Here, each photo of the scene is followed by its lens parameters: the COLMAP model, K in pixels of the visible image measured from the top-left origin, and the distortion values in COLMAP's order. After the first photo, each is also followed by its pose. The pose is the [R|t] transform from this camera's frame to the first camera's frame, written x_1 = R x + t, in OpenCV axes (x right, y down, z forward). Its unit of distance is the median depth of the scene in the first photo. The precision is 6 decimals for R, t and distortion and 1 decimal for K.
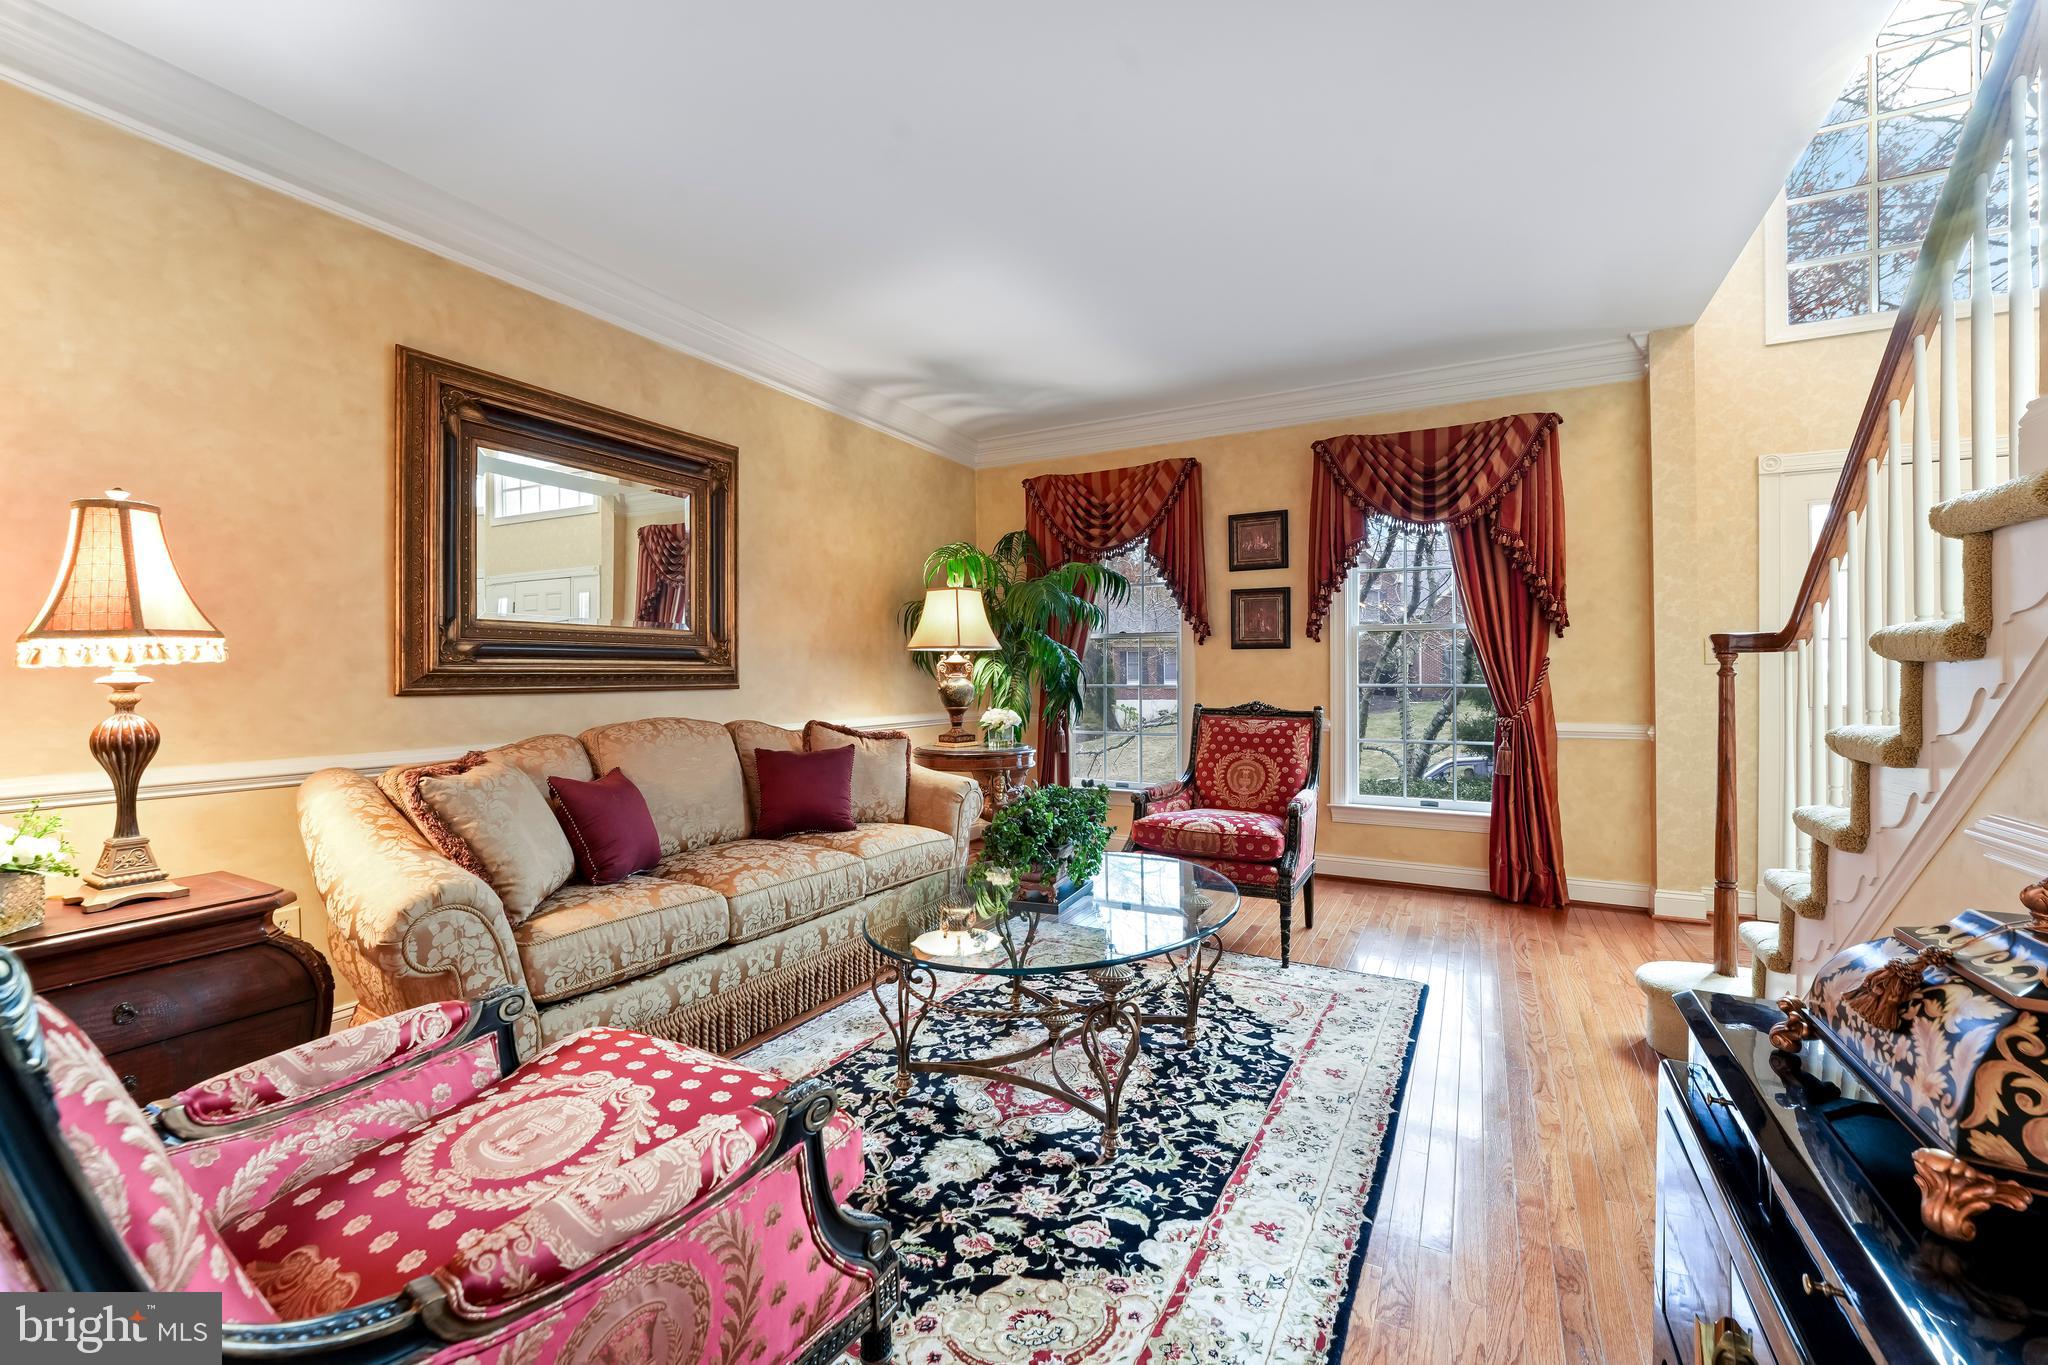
lens RADIAL K [[836.1, 0, 1019.8], [0, 836.1, 668.1], [0, 0, 1]] dist [-0.025371, 0.000005]
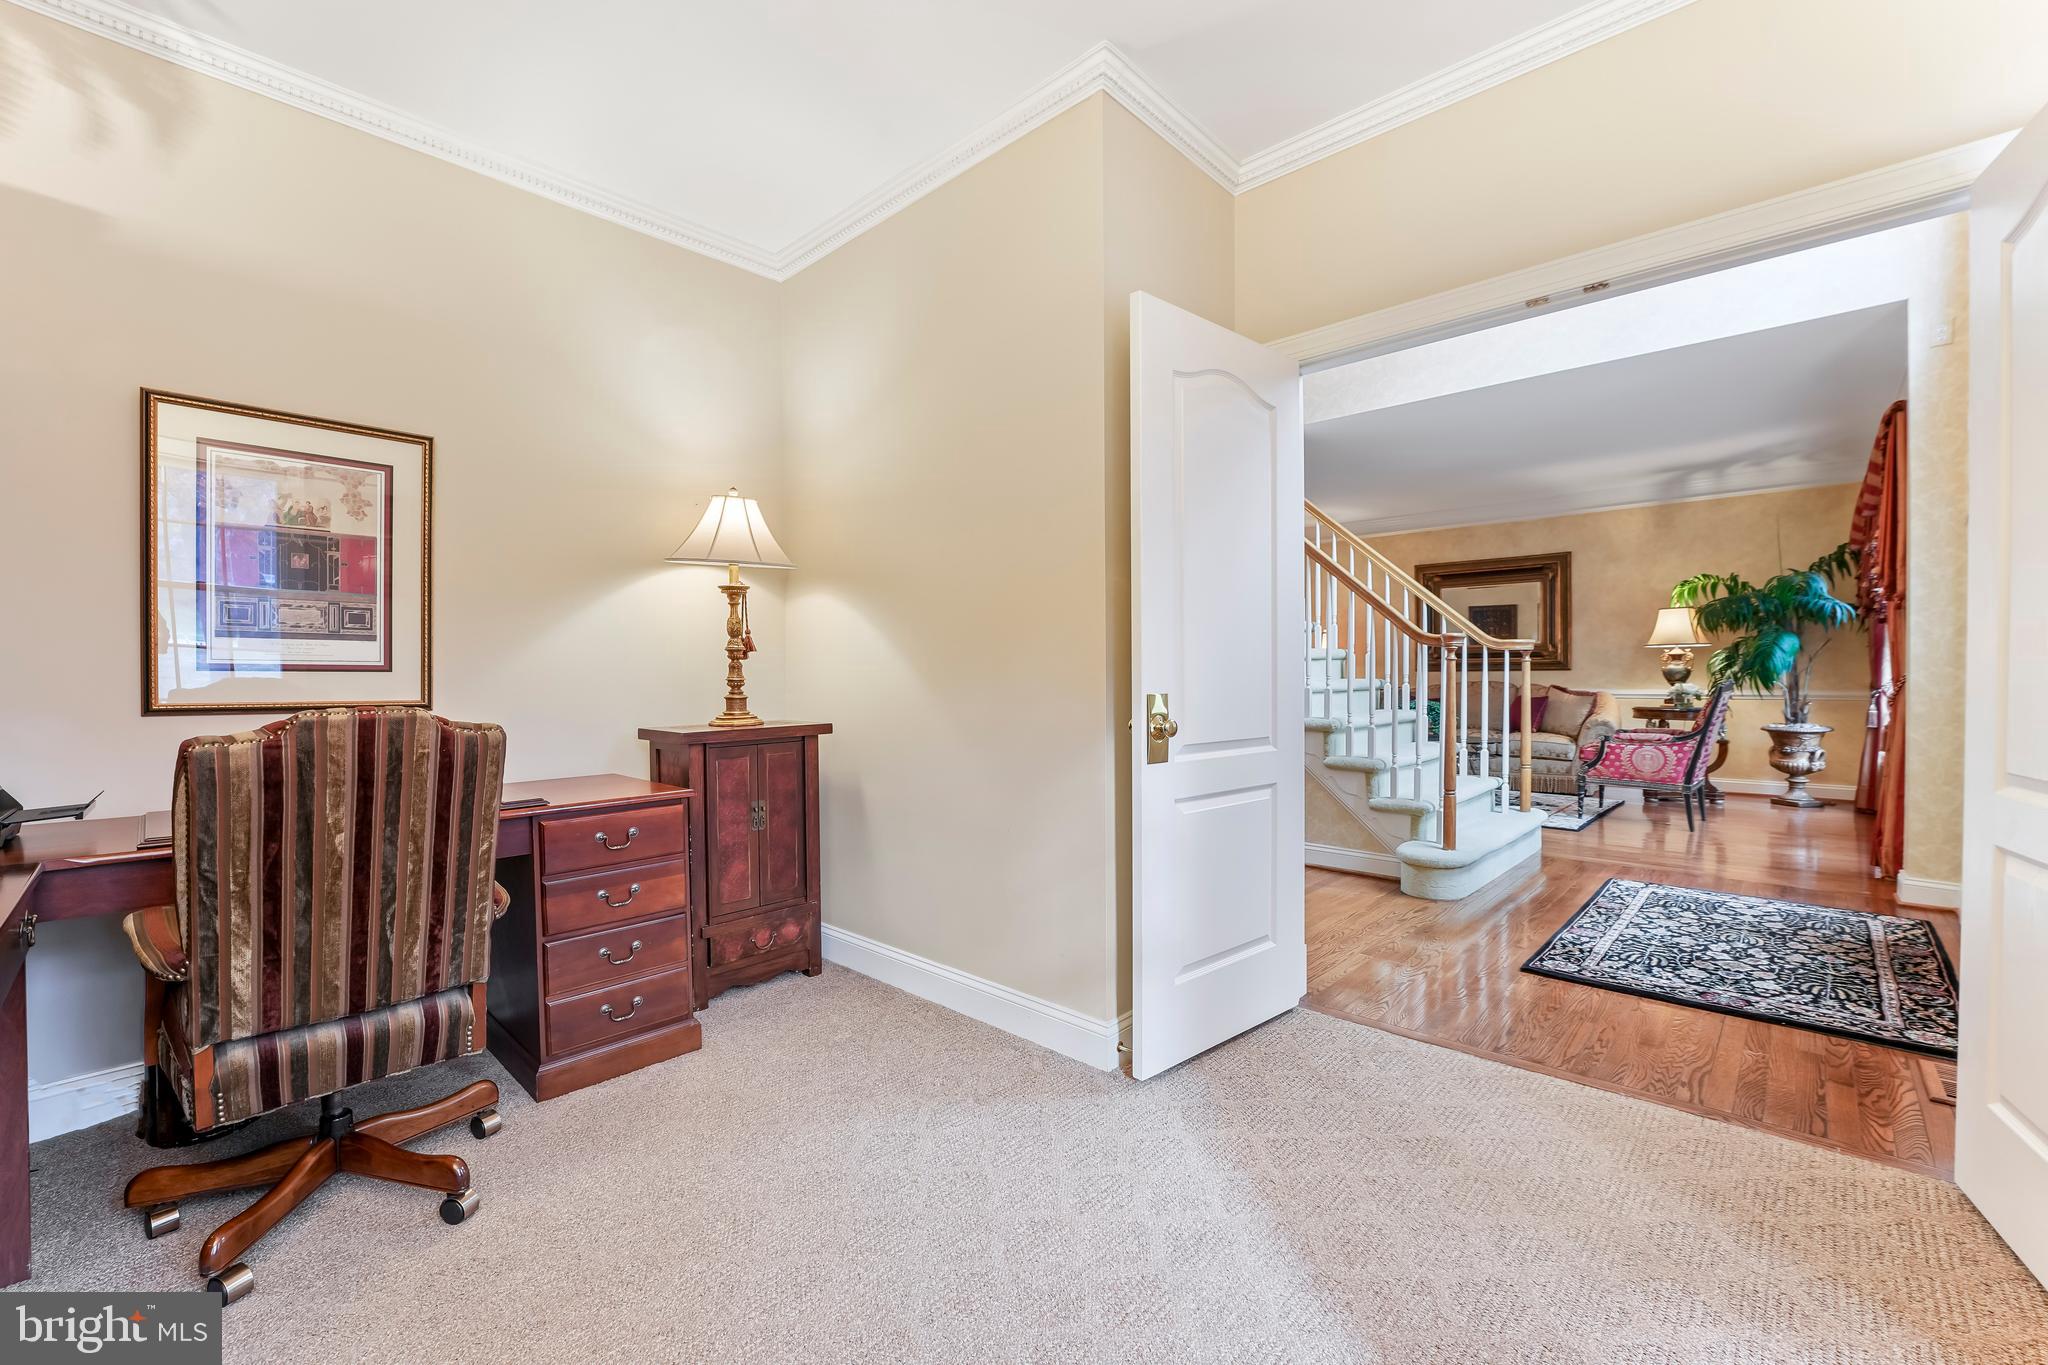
lens RADIAL K [[842.8, 0, 1047.9], [0, 842.8, 673.2], [0, 0, 1]] dist [-0.010115, 0.000789]
pose [[-0.237600, 0.003594, -0.971357, 3.393474], [0.015905, 0.999873, -0.000191, 0.021285], [0.971233, -0.015495, -0.237627, 0.416582]]
